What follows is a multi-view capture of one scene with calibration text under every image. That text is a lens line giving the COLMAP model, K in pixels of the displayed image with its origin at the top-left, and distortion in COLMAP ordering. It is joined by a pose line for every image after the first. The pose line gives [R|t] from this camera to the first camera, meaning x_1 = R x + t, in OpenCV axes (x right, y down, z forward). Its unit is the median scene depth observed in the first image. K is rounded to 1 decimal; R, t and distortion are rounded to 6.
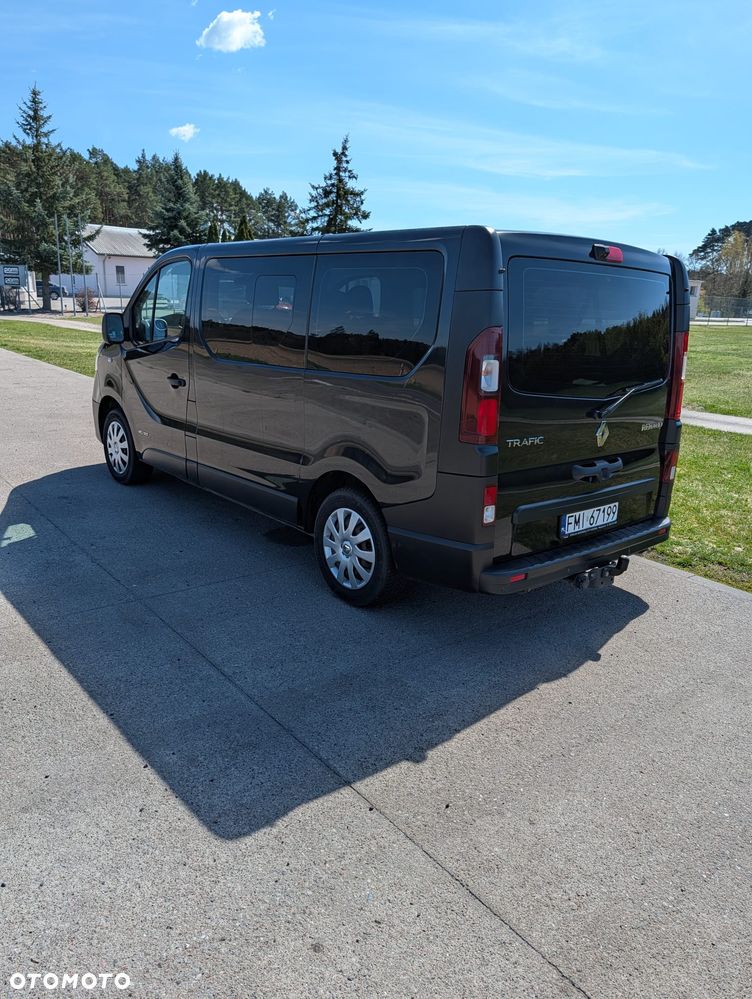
lens RADIAL K [[712.3, 0, 392.9], [0, 712.3, 500.0], [0, 0, 1]] dist [0.002989, 0.000413]
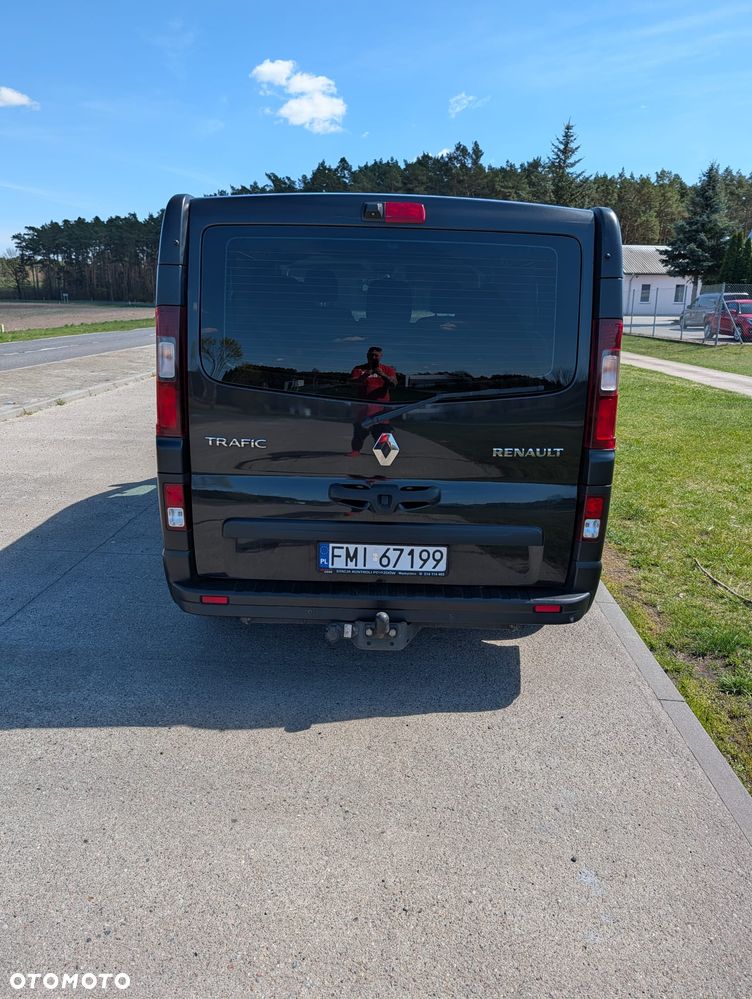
lens RADIAL K [[735.0, 0, 399.0], [0, 735.0, 480.4], [0, 0, 1]] dist [0.015651, 0.001645]
pose [[0.757337, 0.126335, -0.640687, 0.759006], [-0.163927, 0.986472, 0.000747, -0.058107], [0.632115, 0.104460, 0.767802, 0.377795]]
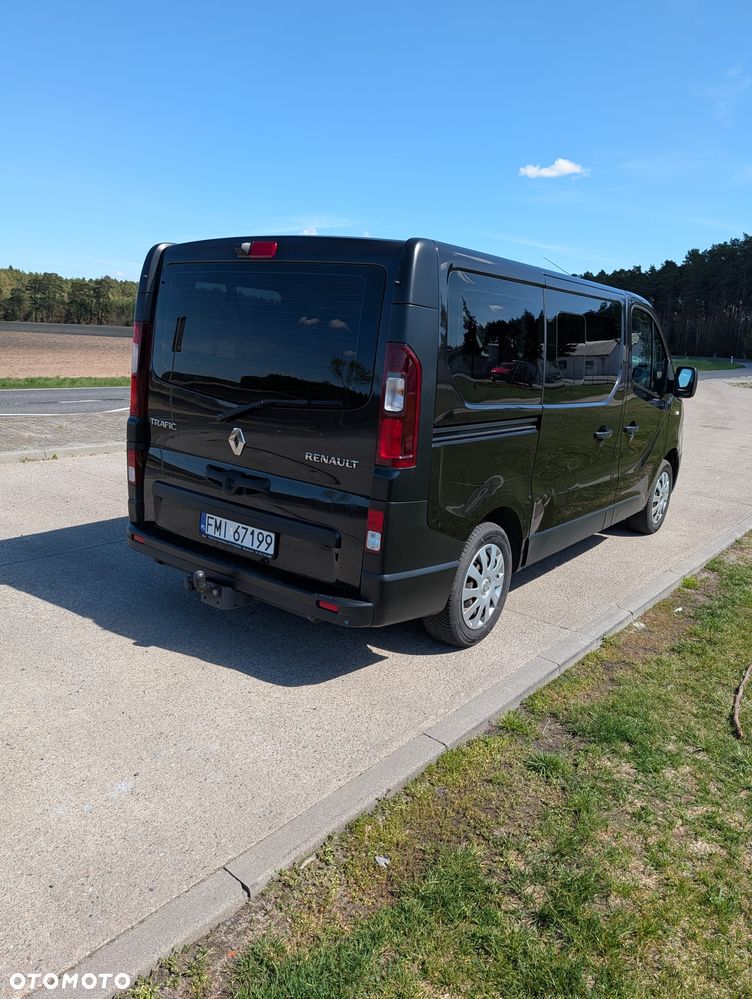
lens RADIAL K [[725.7, 0, 373.7], [0, 725.7, 512.2], [0, 0, 1]] dist [0.013342, -0.001989]
pose [[0.204534, 0.200712, -0.958061, 1.158367], [-0.308424, 0.942112, 0.131526, -0.170523], [0.929000, 0.268587, 0.254599, 0.884713]]
